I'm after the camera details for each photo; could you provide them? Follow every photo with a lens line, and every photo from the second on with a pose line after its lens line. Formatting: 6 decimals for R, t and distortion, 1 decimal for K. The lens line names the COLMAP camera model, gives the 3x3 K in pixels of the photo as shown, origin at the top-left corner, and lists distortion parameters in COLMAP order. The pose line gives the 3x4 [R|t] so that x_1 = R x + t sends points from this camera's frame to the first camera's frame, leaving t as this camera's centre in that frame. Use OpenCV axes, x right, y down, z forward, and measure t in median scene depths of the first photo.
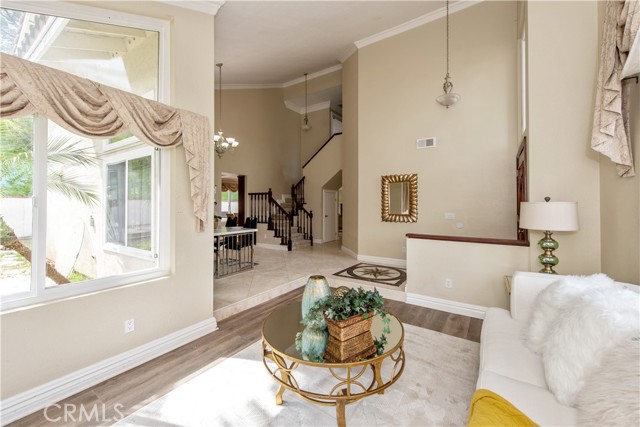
lens RADIAL K [[256.0, 0, 324.7], [0, 256.0, 204.1], [0, 0, 1]] dist [0.000024, -0.000072]
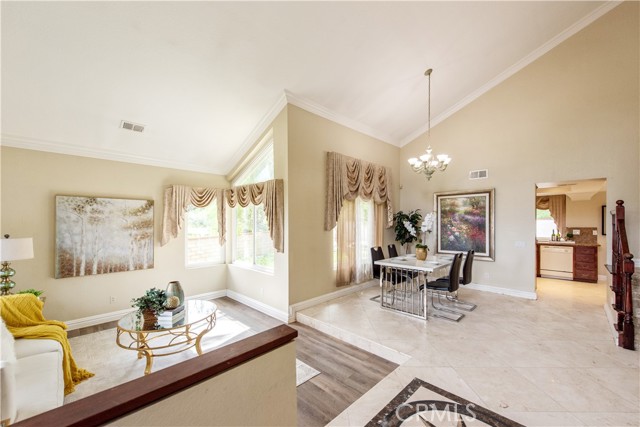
lens RADIAL K [[255.6, 0, 315.2], [0, 255.6, 214.2], [0, 0, 1]] dist [0.001216, 0.000068]
pose [[-0.206020, -0.027899, -0.978150, 0.355722], [0.009336, 0.999492, -0.030474, -0.027112], [0.978503, -0.015411, -0.205655, 0.541296]]
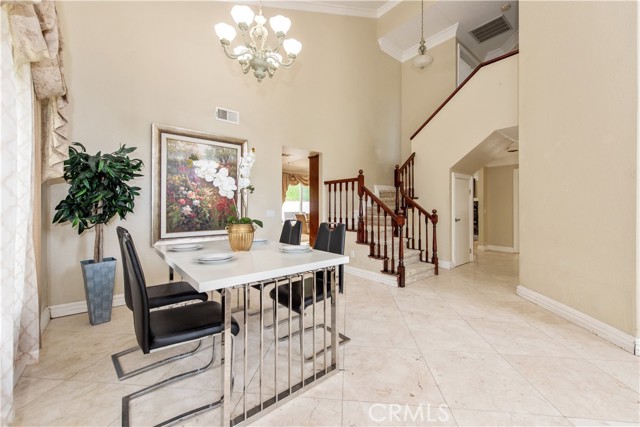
lens RADIAL K [[254.7, 0, 322.9], [0, 254.7, 209.7], [0, 0, 1]] dist [-0.000803, -0.000493]
pose [[0.956160, 0.002009, -0.292837, -0.127057], [0.001938, 0.999911, 0.013190, 0.018719], [0.292838, -0.013180, 0.956071, 0.428913]]
